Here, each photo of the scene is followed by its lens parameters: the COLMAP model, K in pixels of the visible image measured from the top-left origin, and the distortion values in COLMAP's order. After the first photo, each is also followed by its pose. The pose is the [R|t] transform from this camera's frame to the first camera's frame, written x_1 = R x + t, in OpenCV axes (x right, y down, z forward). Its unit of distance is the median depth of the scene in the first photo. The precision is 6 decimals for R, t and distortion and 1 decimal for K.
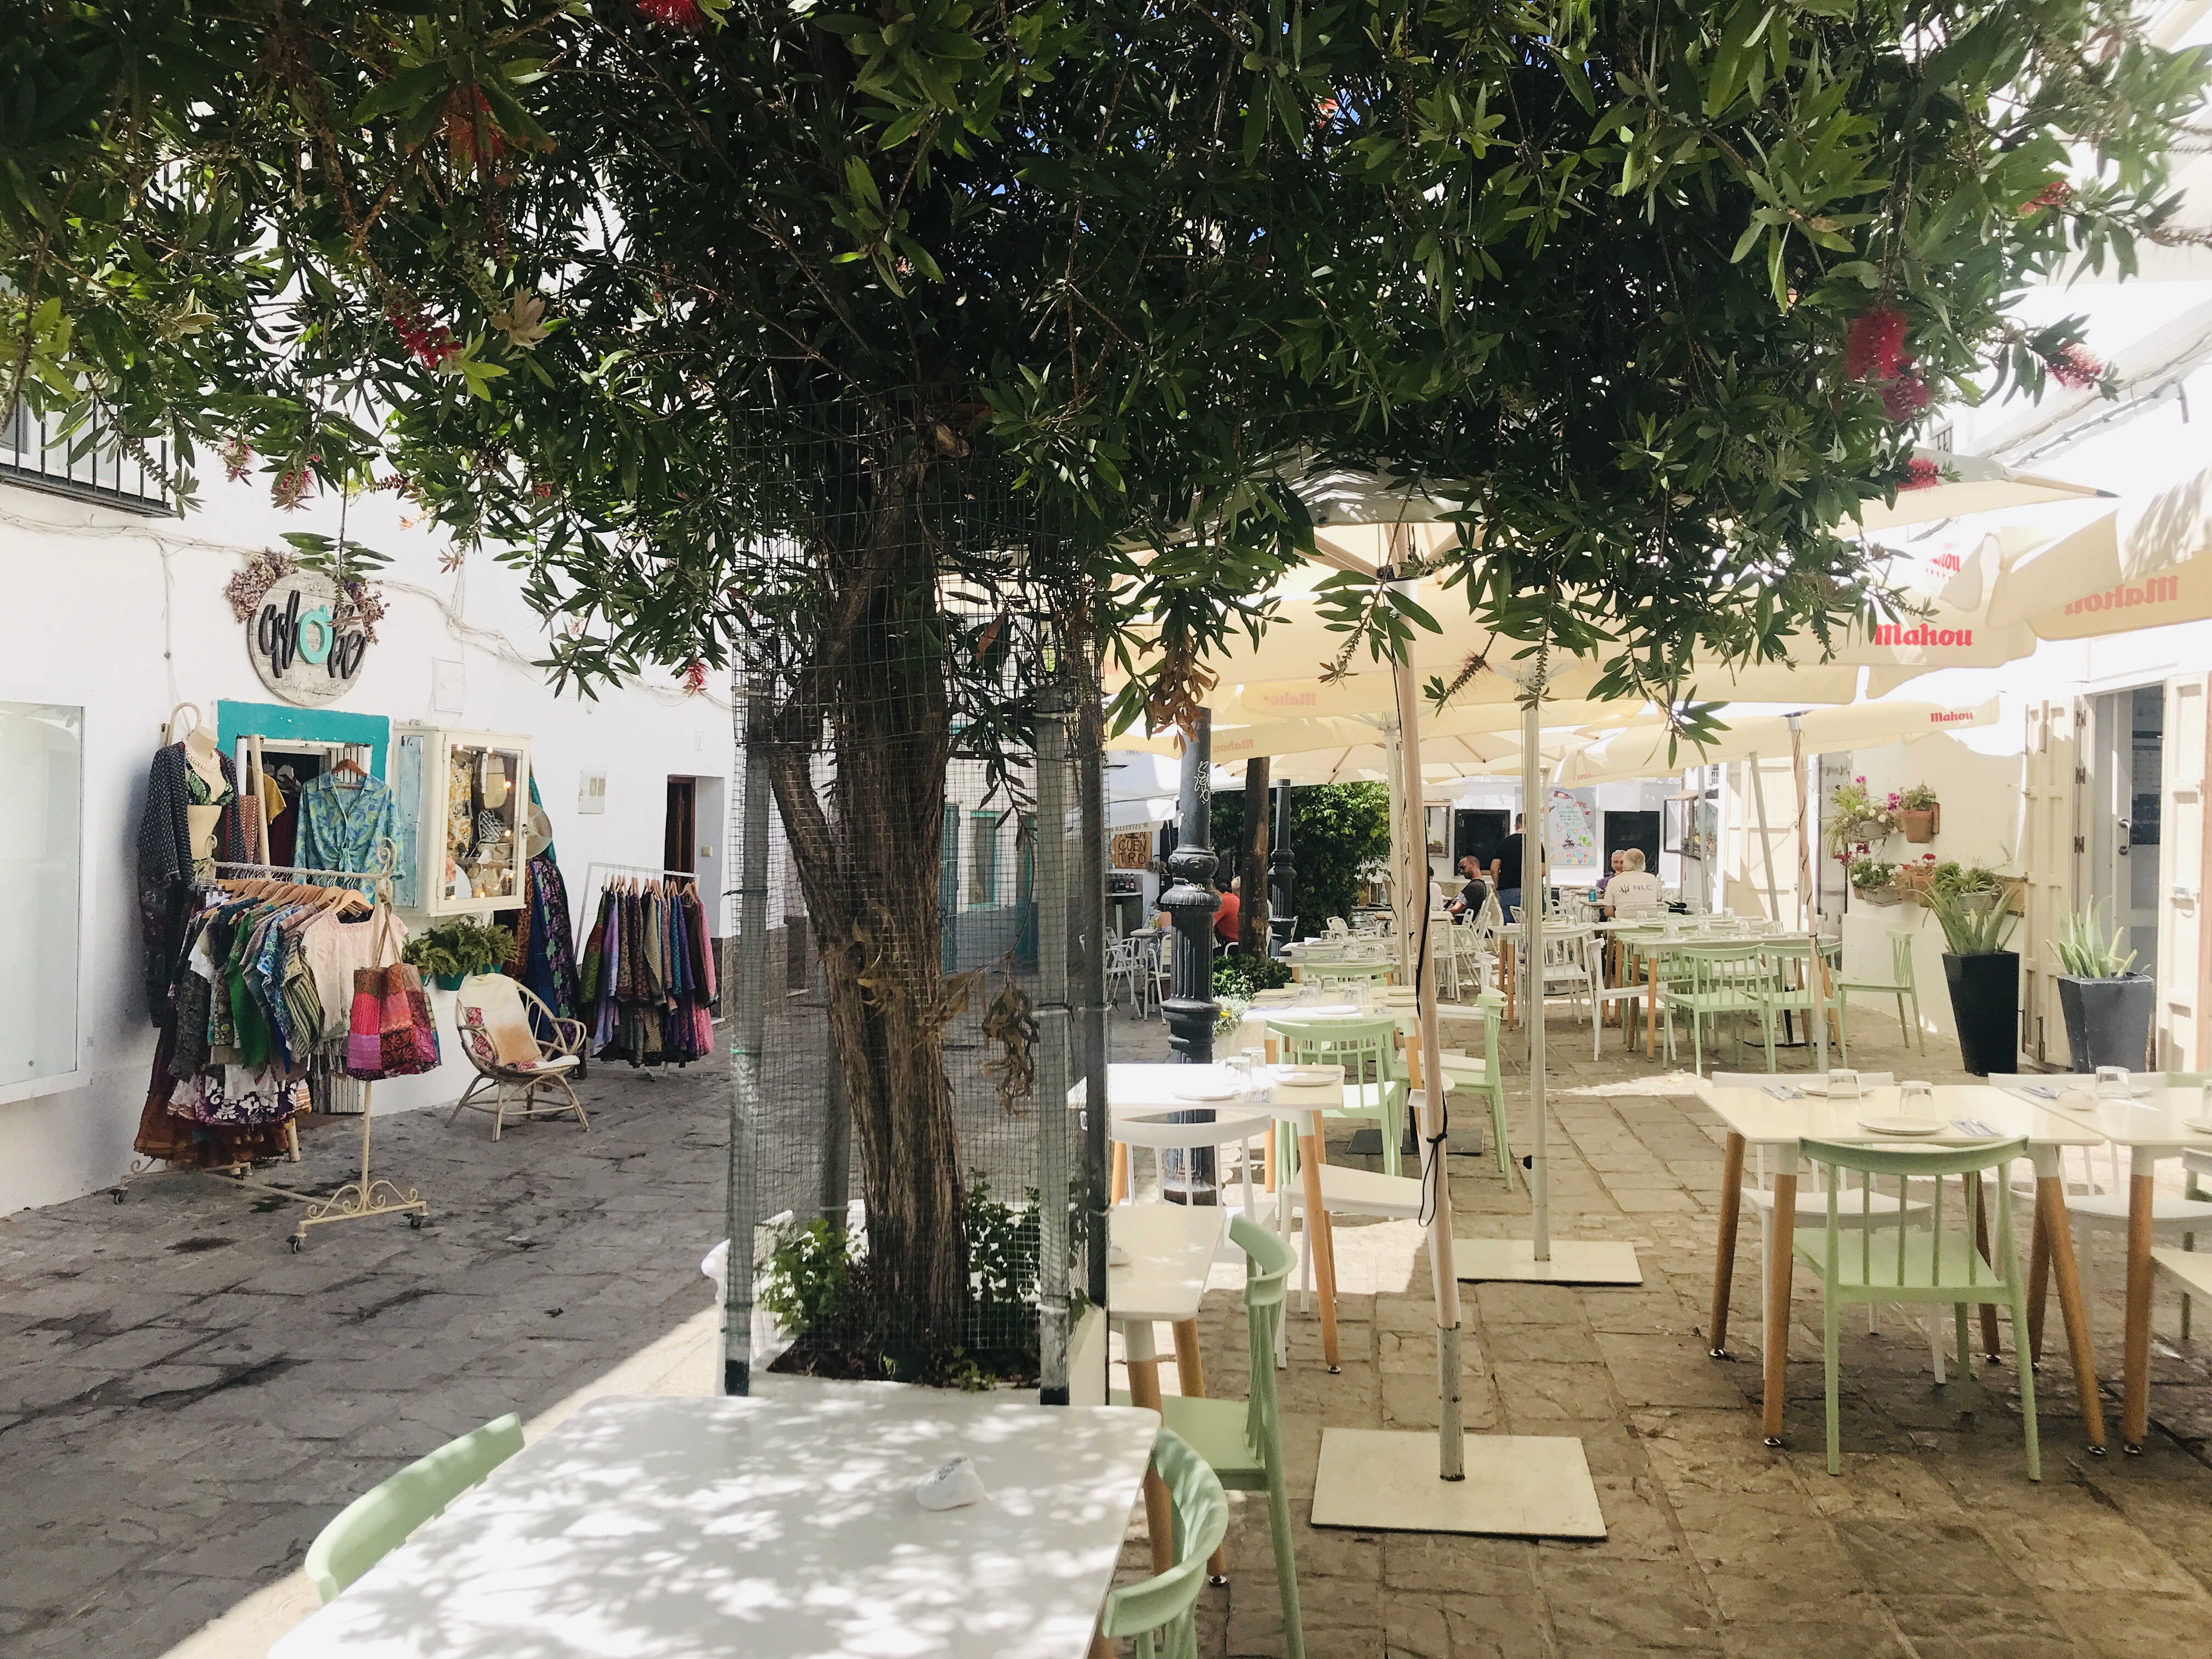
lens RADIAL K [[1836.1, 0, 1106.0], [0, 1836.1, 829.5], [0, 0, 1]] dist [0.001654, 0.000321]
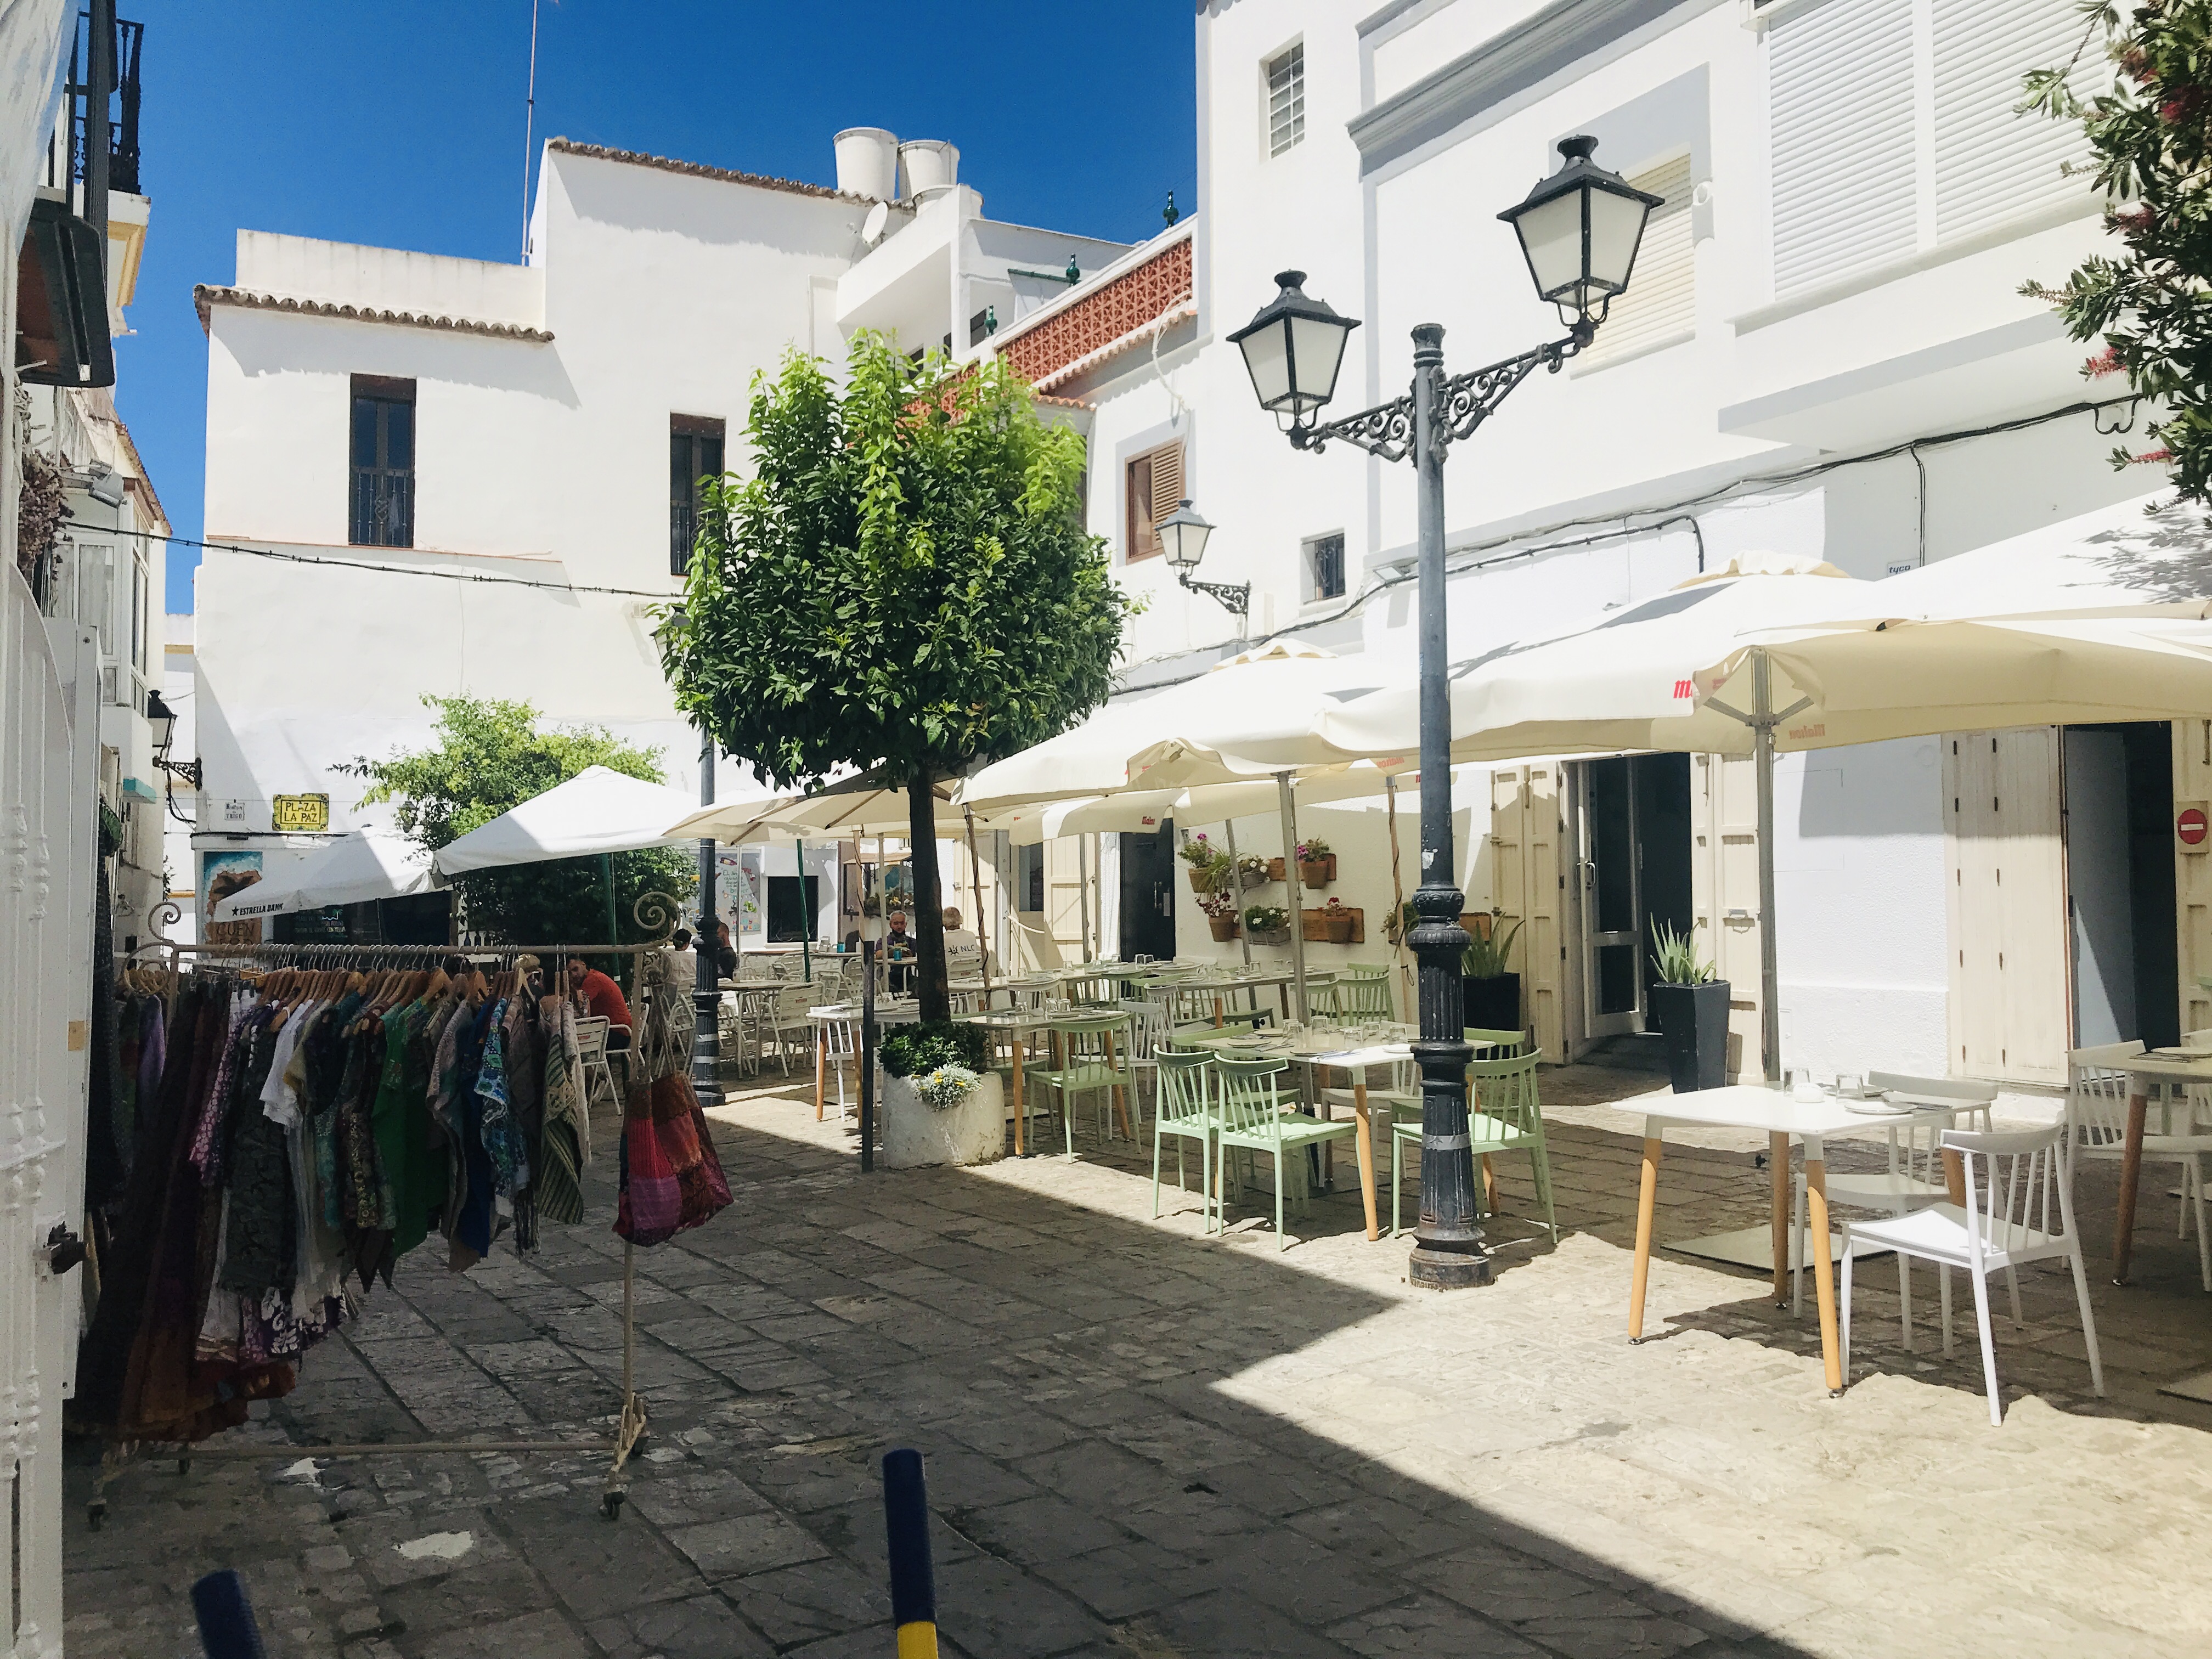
lens RADIAL K [[1836.1, 0, 1106.0], [0, 1836.1, 829.5], [0, 0, 1]] dist [0.001654, 0.000321]
pose [[0.769898, 0.001073, 0.638166, -0.492907], [0.026248, 0.999099, -0.033346, 0.005775], [-0.637627, 0.042423, 0.769176, 0.248422]]
